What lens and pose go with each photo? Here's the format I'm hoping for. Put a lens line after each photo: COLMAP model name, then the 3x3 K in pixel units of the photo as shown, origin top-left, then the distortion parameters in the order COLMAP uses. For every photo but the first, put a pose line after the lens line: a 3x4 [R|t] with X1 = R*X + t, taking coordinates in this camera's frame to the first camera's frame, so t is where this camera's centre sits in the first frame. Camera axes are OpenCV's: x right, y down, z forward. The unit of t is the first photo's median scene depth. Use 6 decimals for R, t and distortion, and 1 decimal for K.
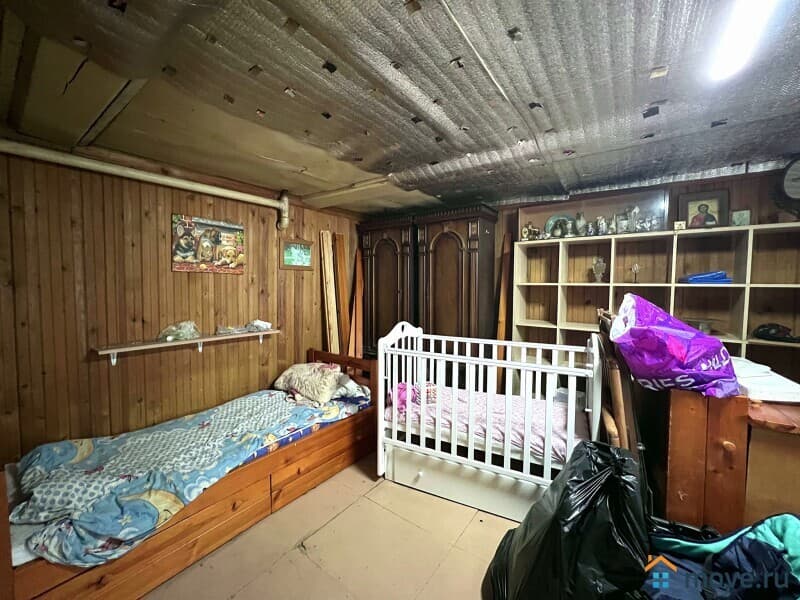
lens RADIAL K [[316.9, 0, 398.8], [0, 316.9, 298.5], [0, 0, 1]] dist [-0.006469, 0.000232]
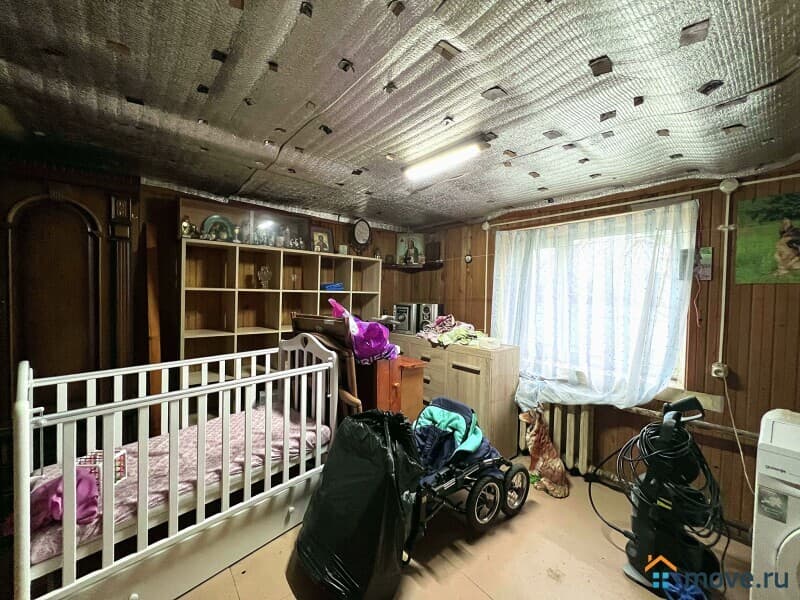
lens RADIAL K [[316.9, 0, 398.8], [0, 316.9, 298.5], [0, 0, 1]] dist [-0.006469, 0.000232]
pose [[0.233545, -0.019831, 0.972144, -0.360242], [0.025261, 0.999578, 0.014322, -0.021695], [-0.972018, 0.021212, 0.233947, 0.314216]]
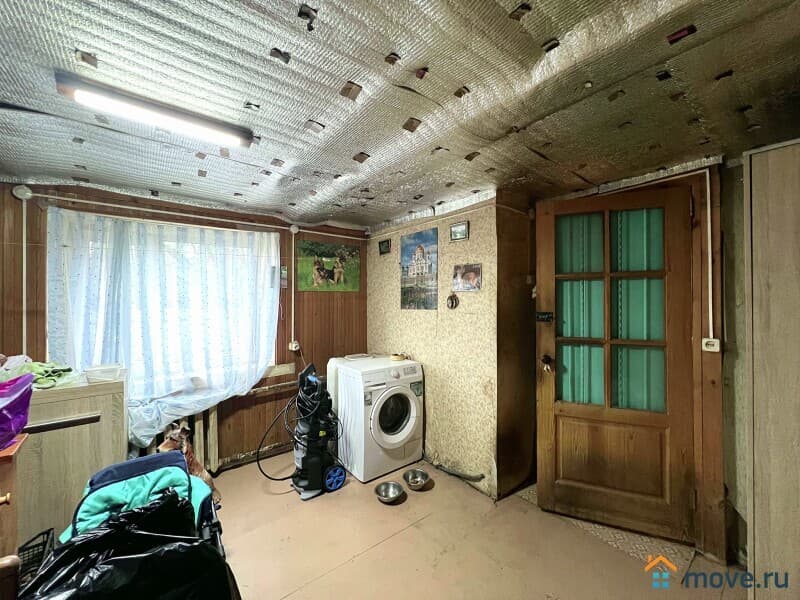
lens RADIAL K [[316.9, 0, 398.8], [0, 316.9, 298.5], [0, 0, 1]] dist [-0.006469, 0.000232]
pose [[-0.967216, -0.002483, 0.253945, -0.101988], [0.010539, 0.998698, 0.049905, -0.056938], [-0.253738, 0.050945, -0.965930, 0.844917]]
